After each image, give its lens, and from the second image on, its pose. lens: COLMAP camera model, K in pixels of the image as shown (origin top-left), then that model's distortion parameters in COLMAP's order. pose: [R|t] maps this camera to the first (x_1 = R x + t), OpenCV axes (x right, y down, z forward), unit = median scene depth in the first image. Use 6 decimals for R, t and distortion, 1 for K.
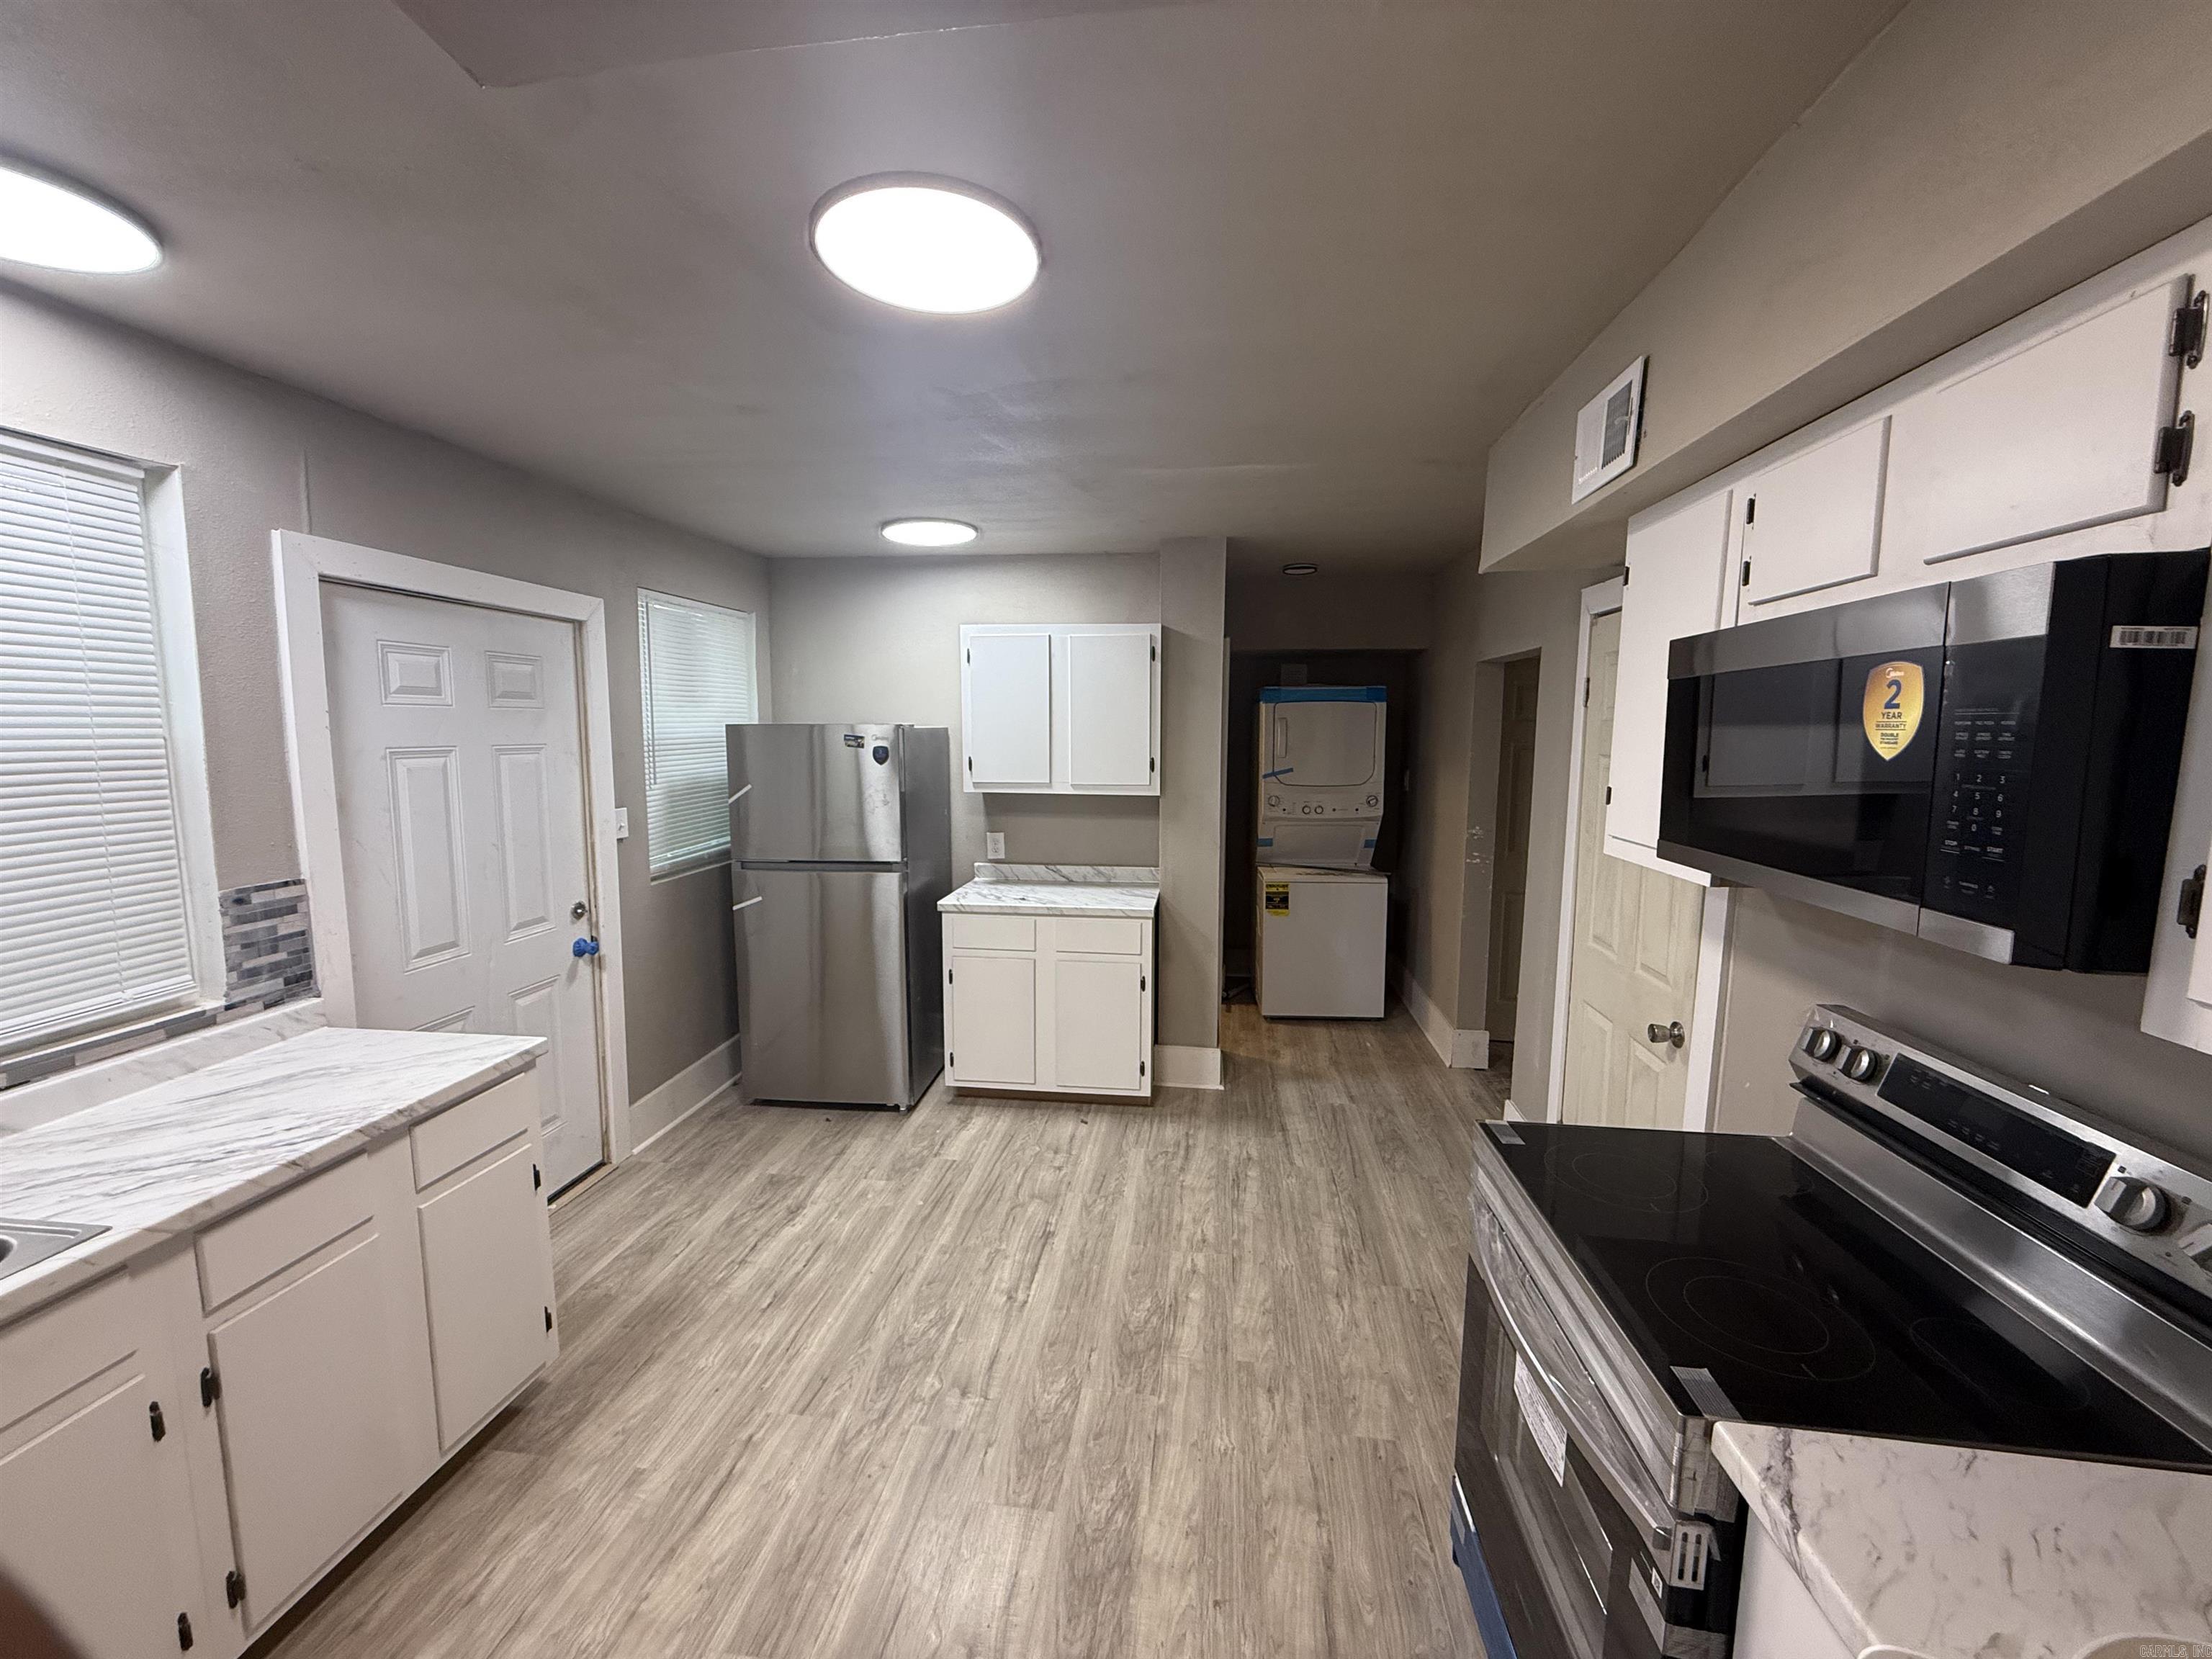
lens RADIAL K [[885.6, 0, 1103.8], [0, 885.6, 824.2], [0, 0, 1]] dist [0.002856, 0.000040]
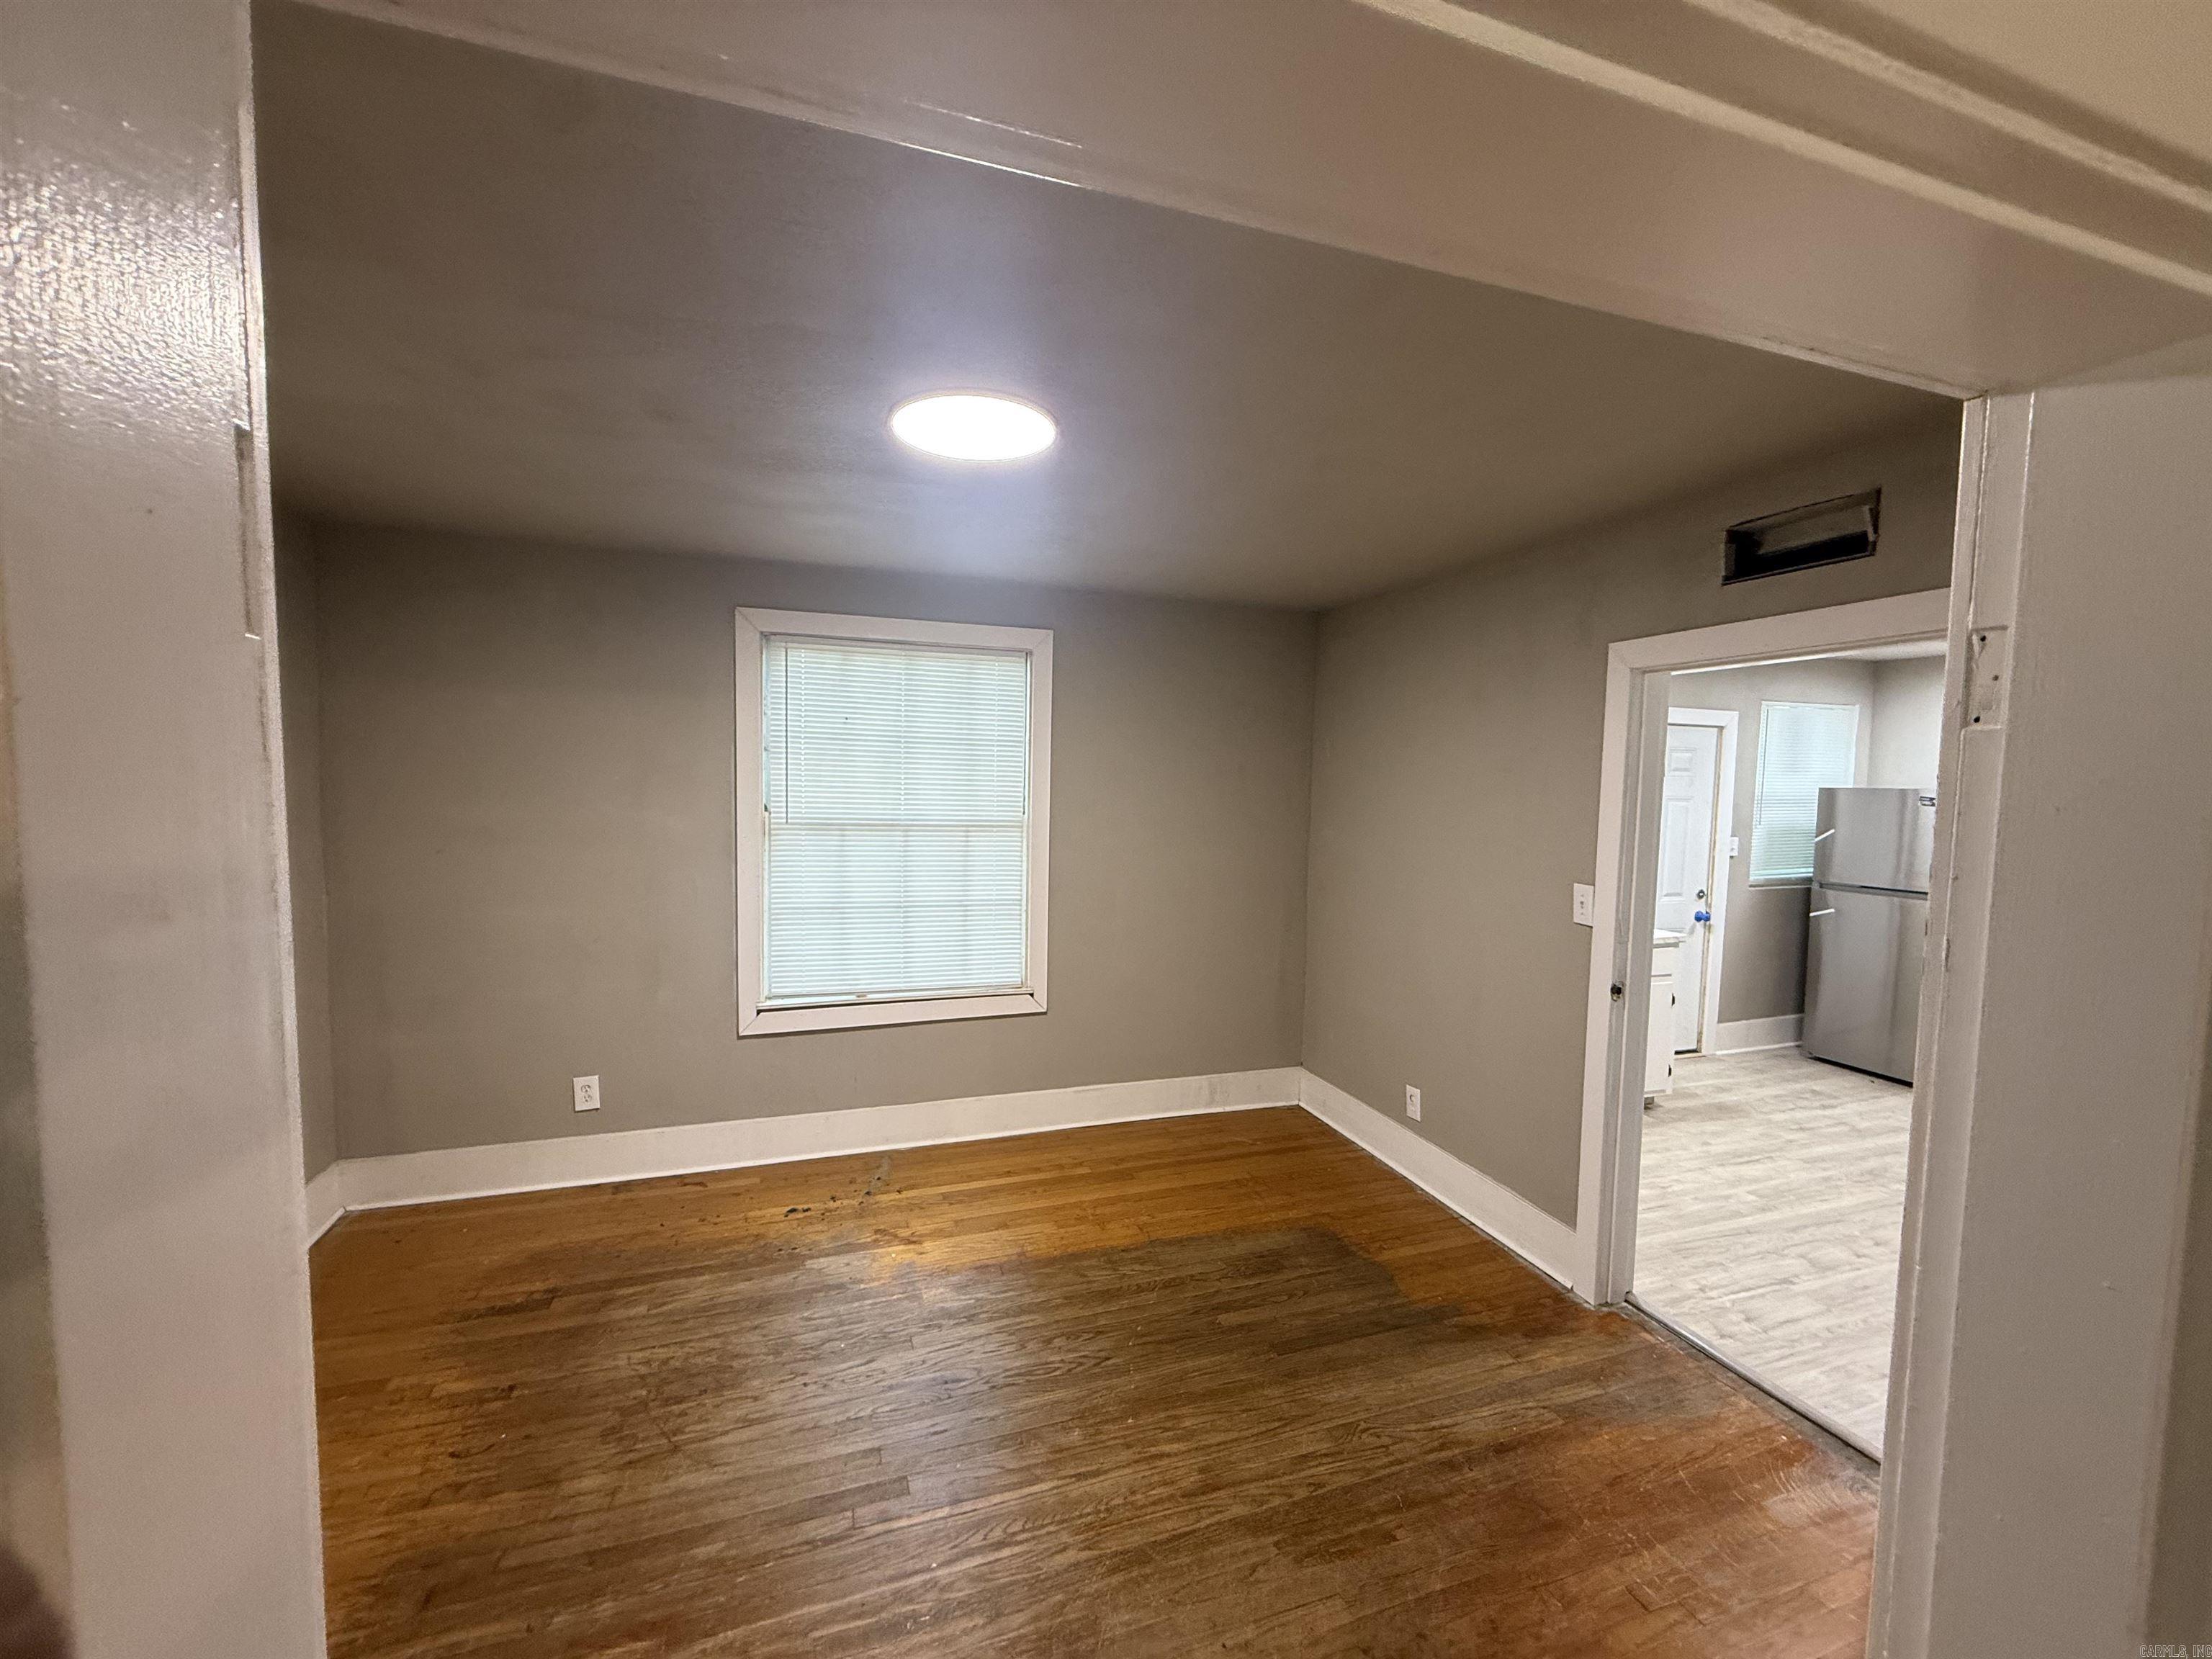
lens RADIAL K [[885.6, 0, 1103.4], [0, 885.6, 831.8], [0, 0, 1]] dist [0.002856, 0.000040]
pose [[0.442019, 0.060245, -0.894980, 0.406453], [-0.115424, 0.993267, 0.009855, 0.090243], [0.889549, 0.098946, 0.445997, -0.770713]]
